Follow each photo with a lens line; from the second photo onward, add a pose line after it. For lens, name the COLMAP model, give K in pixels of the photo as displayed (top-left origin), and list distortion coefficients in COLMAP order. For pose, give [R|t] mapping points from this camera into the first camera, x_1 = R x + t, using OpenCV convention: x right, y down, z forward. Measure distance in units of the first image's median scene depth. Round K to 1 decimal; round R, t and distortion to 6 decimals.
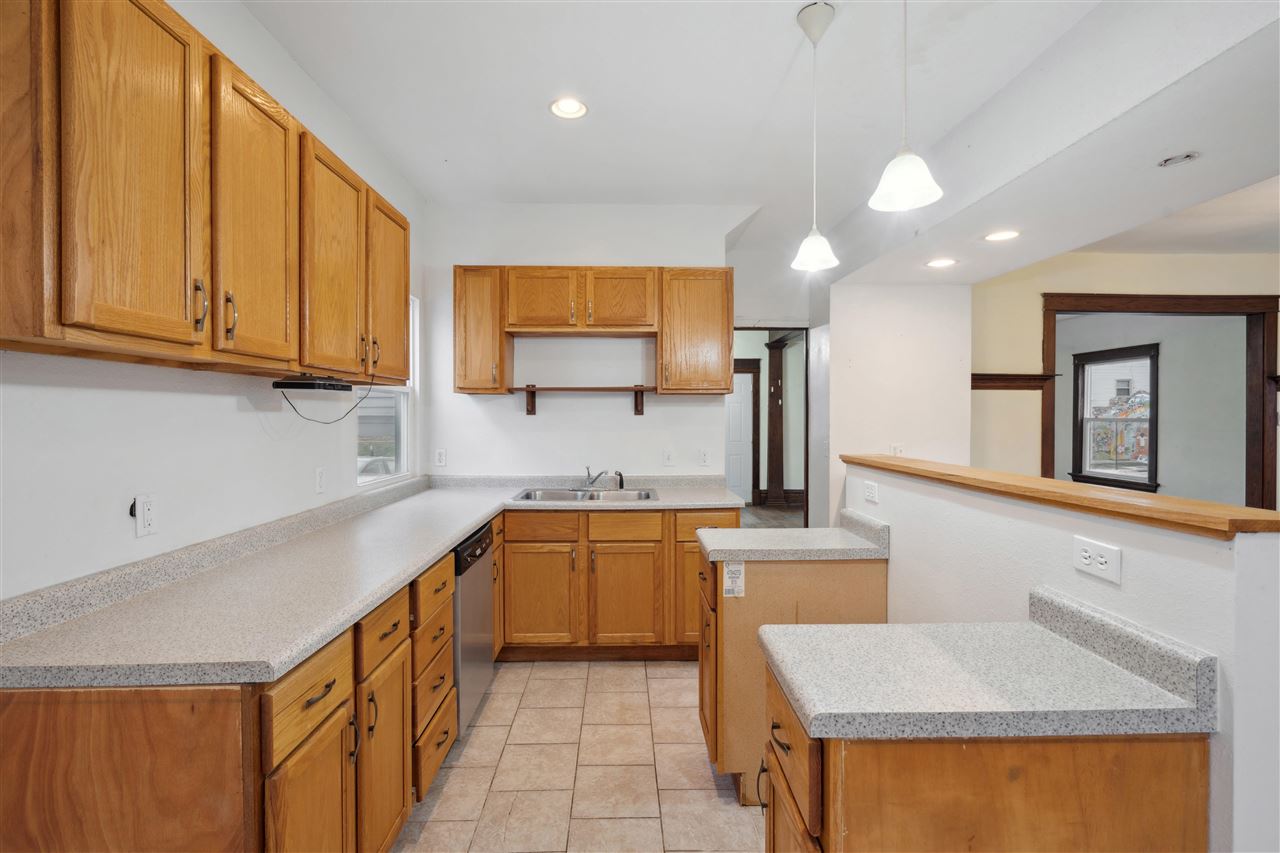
lens RADIAL K [[590.4, 0, 641.6], [0, 590.4, 418.1], [0, 0, 1]] dist [-0.002019, 0.000814]
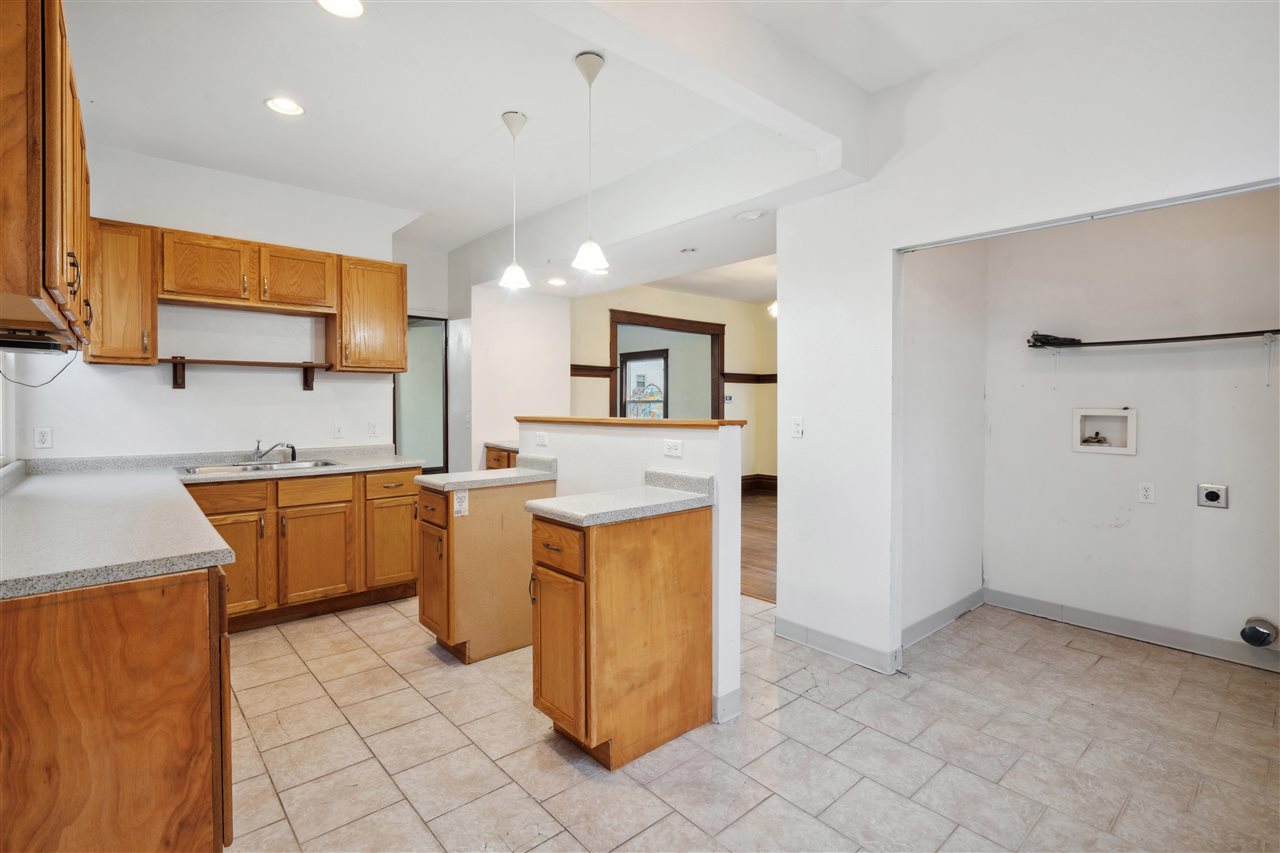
lens RADIAL K [[601.8, 0, 640.9], [0, 601.8, 404.4], [0, 0, 1]] dist [0.002091, 0.000387]
pose [[0.772105, -0.002010, 0.635492, -0.271010], [0.004428, 0.999988, -0.002216, 0.029424], [-0.635479, 0.004525, 0.772105, -0.238158]]
